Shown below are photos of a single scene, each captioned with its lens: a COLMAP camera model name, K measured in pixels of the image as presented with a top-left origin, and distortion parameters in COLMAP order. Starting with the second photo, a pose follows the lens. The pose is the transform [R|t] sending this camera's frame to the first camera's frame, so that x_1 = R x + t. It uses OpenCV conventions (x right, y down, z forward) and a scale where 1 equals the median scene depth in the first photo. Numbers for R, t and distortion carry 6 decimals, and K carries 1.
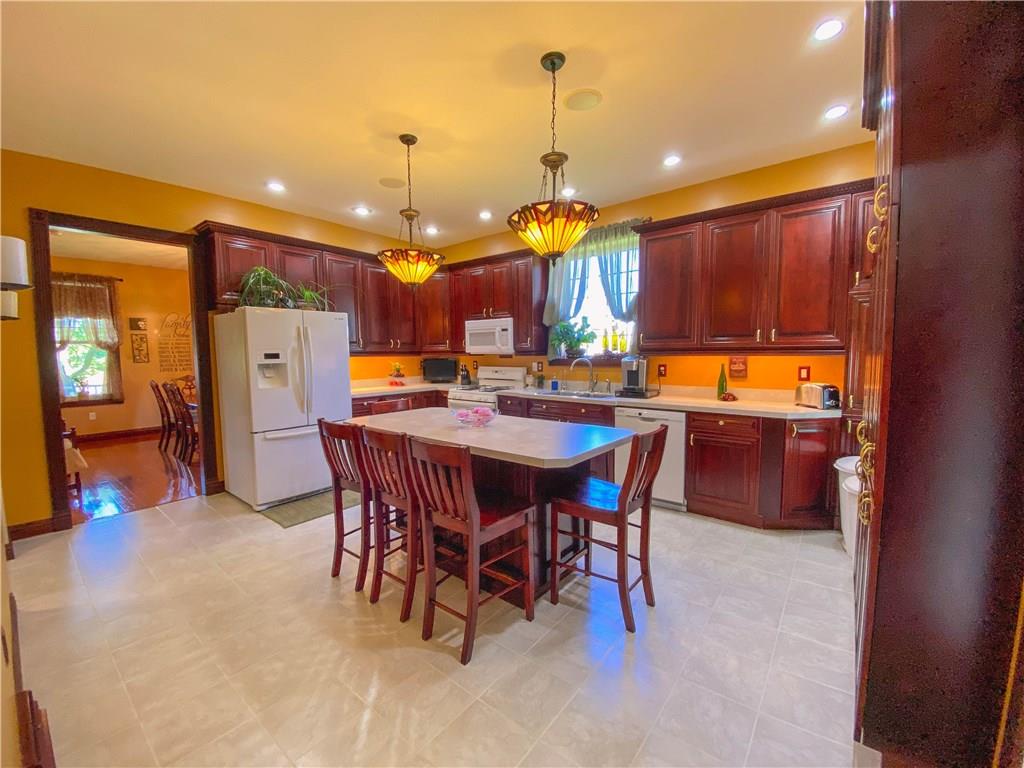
lens RADIAL K [[409.4, 0, 512.5], [0, 409.4, 384.9], [0, 0, 1]] dist [-0.003273, -0.000520]
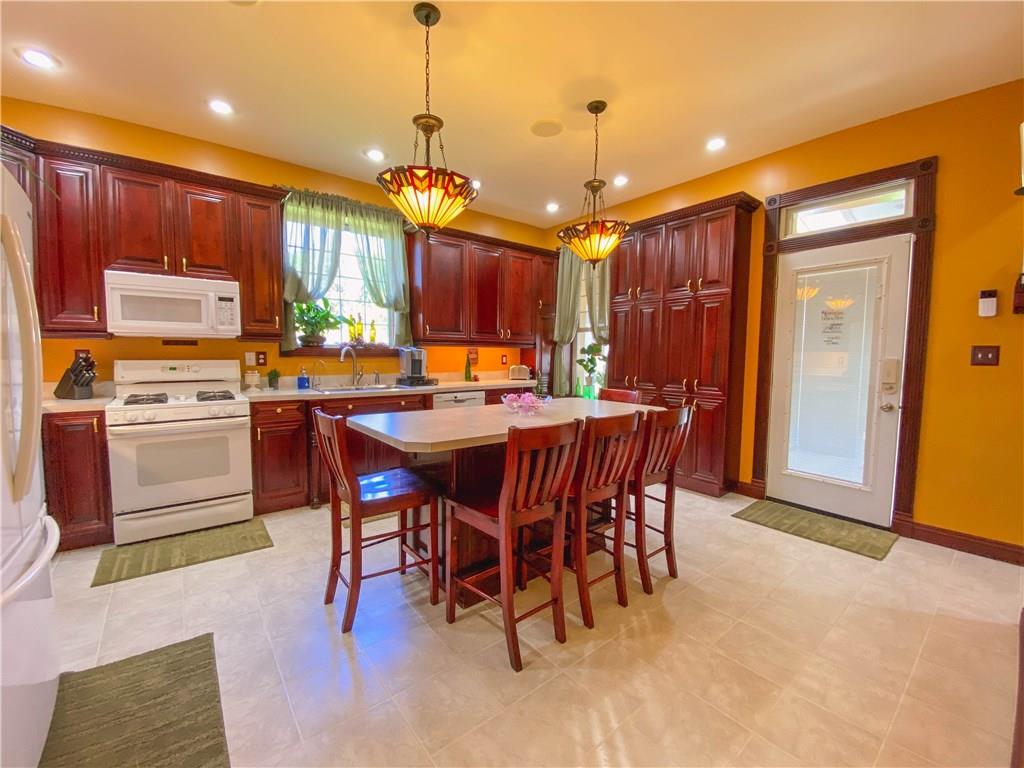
lens RADIAL K [[409.4, 0, 511.0], [0, 409.4, 379.7], [0, 0, 1]] dist [-0.003273, -0.000520]
pose [[0.193543, -0.058639, 0.979338, -0.594810], [0.059418, 0.997080, 0.047959, -0.018000], [-0.979291, 0.048909, 0.196462, 0.490233]]
